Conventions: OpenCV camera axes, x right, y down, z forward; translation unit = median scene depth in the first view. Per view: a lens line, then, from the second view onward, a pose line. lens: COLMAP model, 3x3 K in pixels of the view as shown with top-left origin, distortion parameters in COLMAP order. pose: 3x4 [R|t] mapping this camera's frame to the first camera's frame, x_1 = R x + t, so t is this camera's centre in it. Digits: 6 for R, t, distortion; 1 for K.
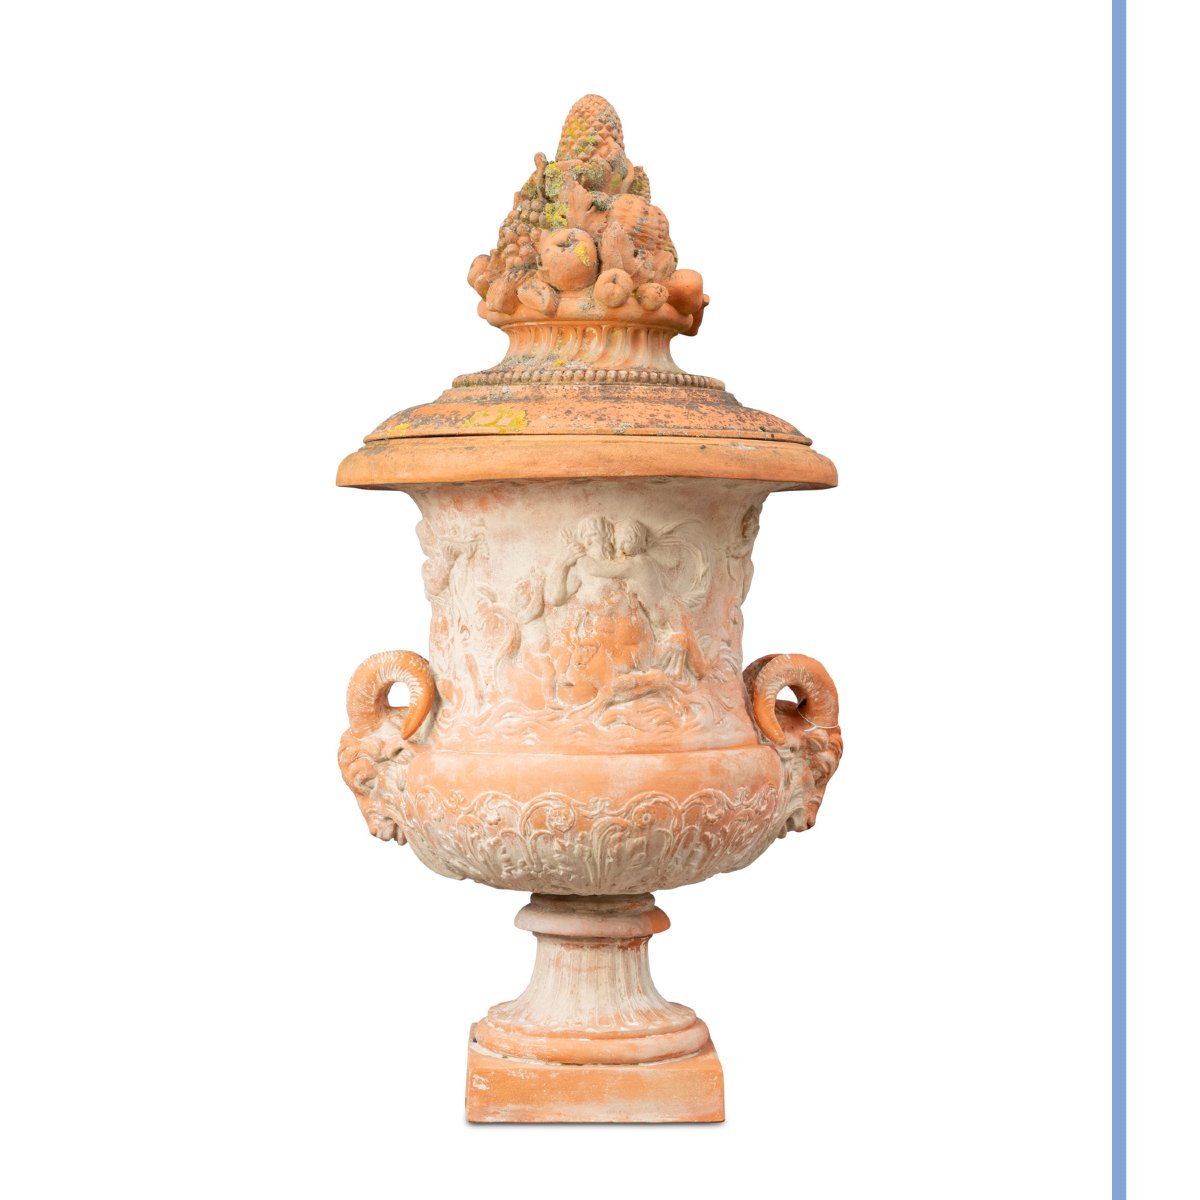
lens RADIAL K [[2683.0, 0, 600.7], [0, 2683.0, 488.7], [0, 0, 1]] dist [-0.064357, 0.229724]
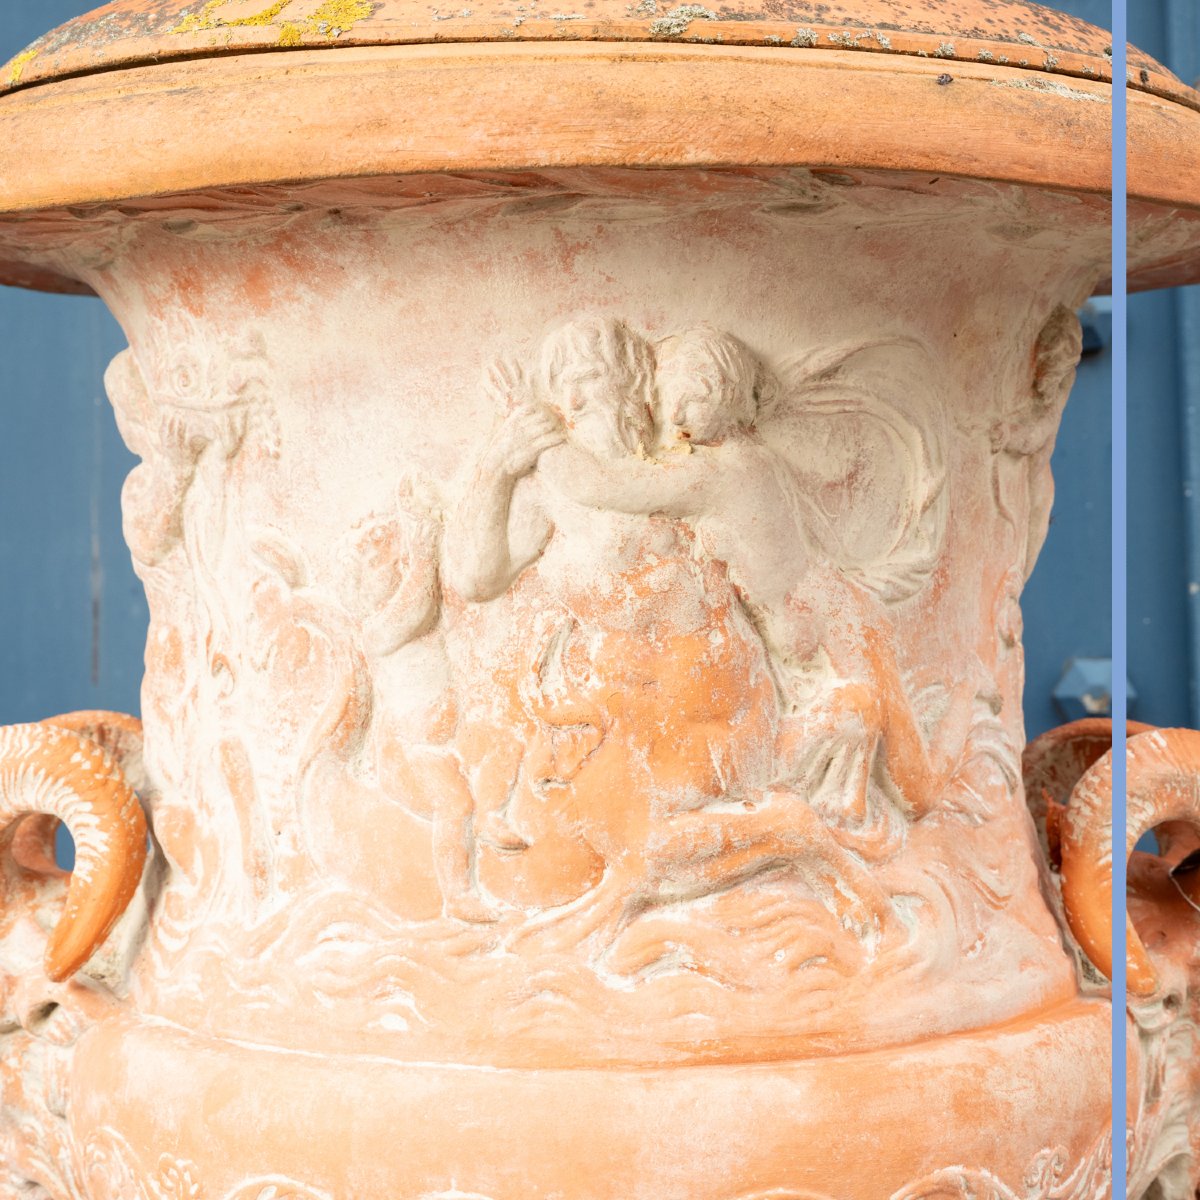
lens RADIAL K [[2699.0, 0, 643.9], [0, 2699.0, 531.3], [0, 0, 1]] dist [-0.006825, -0.584279]
pose [[0.999807, -0.000734, -0.019616, 0.009894], [0.001399, 0.999424, 0.033904, 0.024441], [0.019580, -0.033924, 0.999233, 0.675477]]
